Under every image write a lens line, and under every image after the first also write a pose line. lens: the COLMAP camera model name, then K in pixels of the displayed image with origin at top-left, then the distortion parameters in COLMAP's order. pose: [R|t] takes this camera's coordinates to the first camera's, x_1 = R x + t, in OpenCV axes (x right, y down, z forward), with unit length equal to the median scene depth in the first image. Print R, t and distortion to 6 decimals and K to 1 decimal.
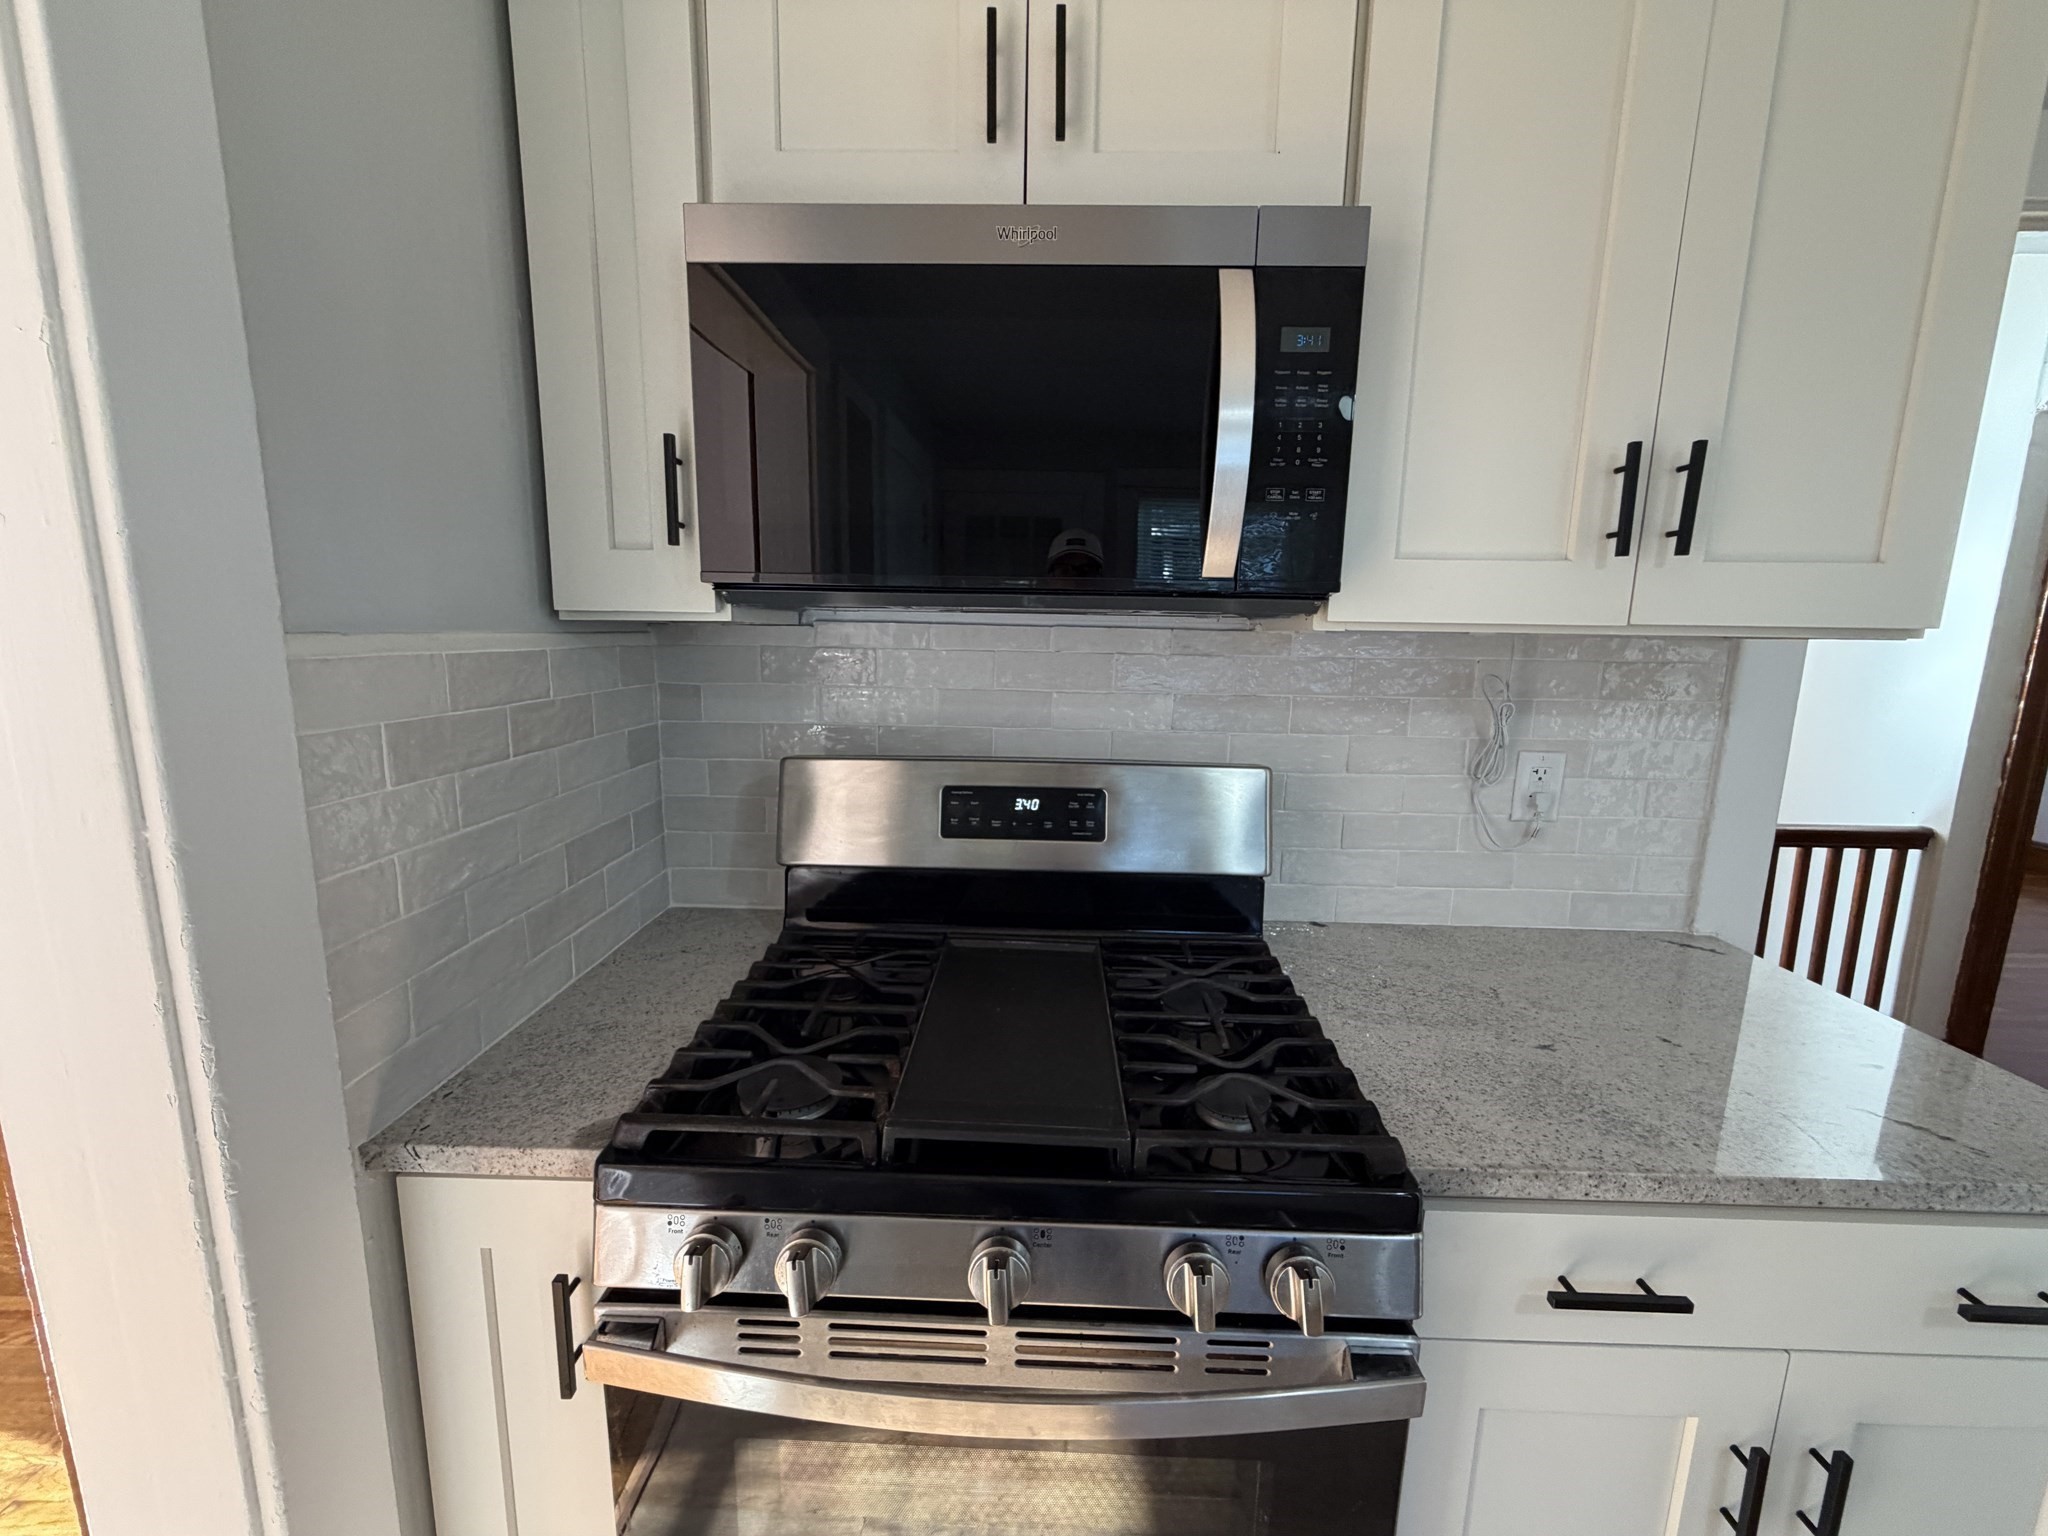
lens RADIAL K [[821.3, 0, 1022.4], [0, 821.3, 773.5], [0, 0, 1]] dist [-0.000199, -0.000170]
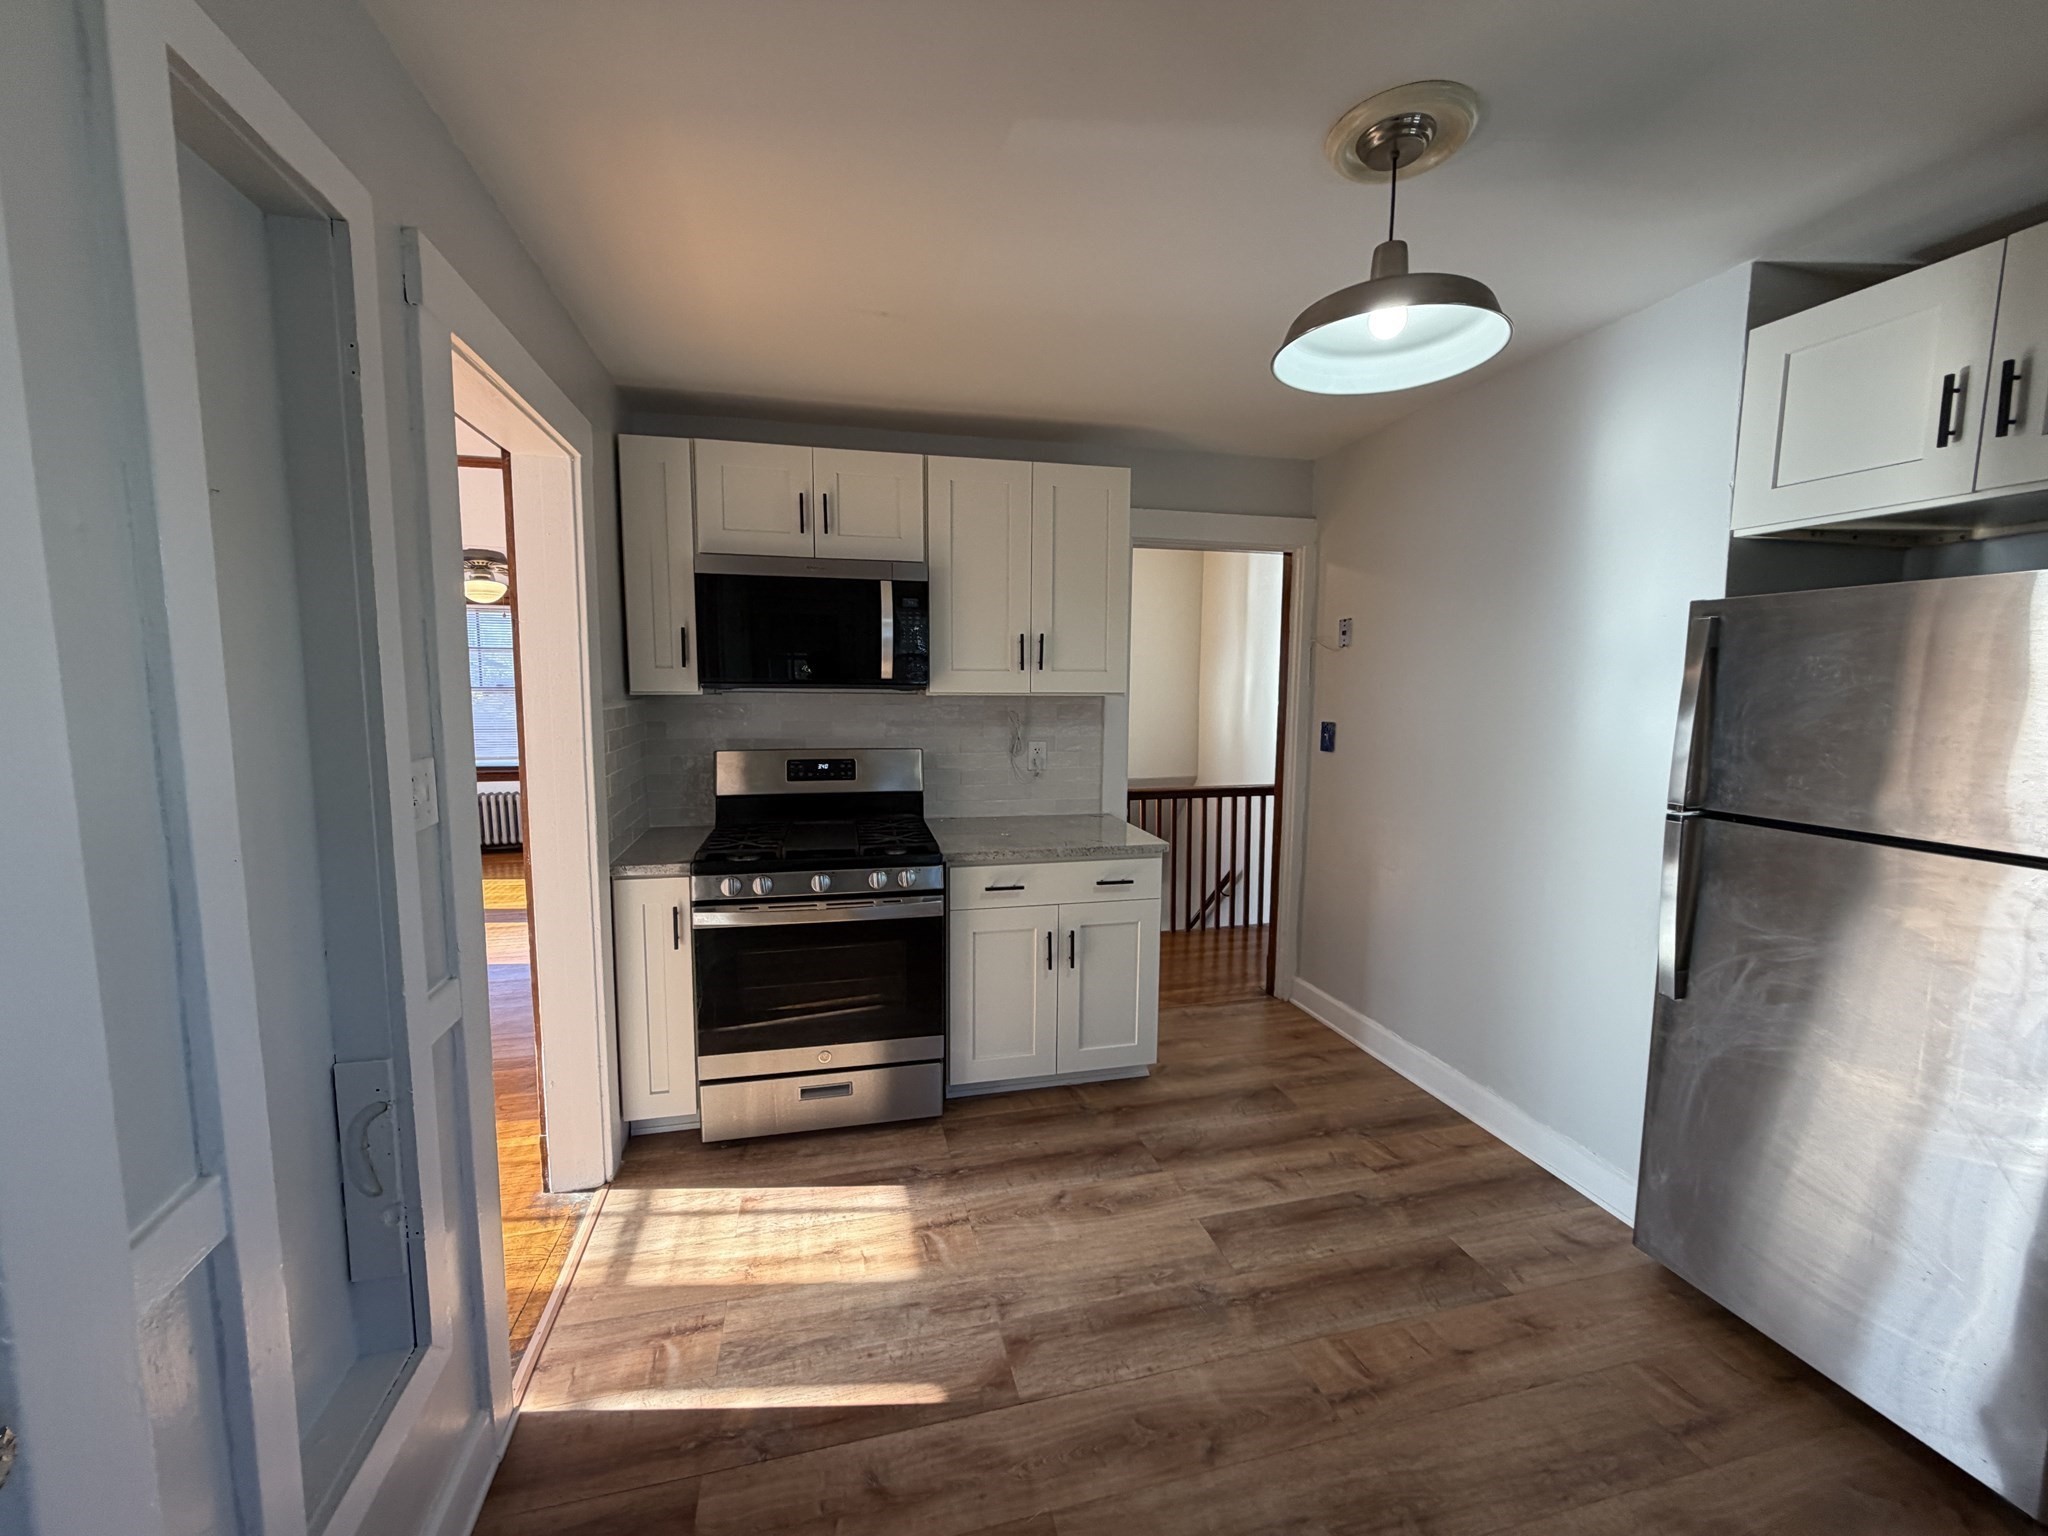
lens RADIAL K [[821.3, 0, 1022.4], [0, 821.3, 773.5], [0, 0, 1]] dist [-0.000199, -0.000170]
pose [[0.968483, -0.036656, 0.246368, -0.026186], [0.050815, 0.997387, -0.051356, 0.248483], [-0.243842, 0.062257, 0.967815, -1.750797]]
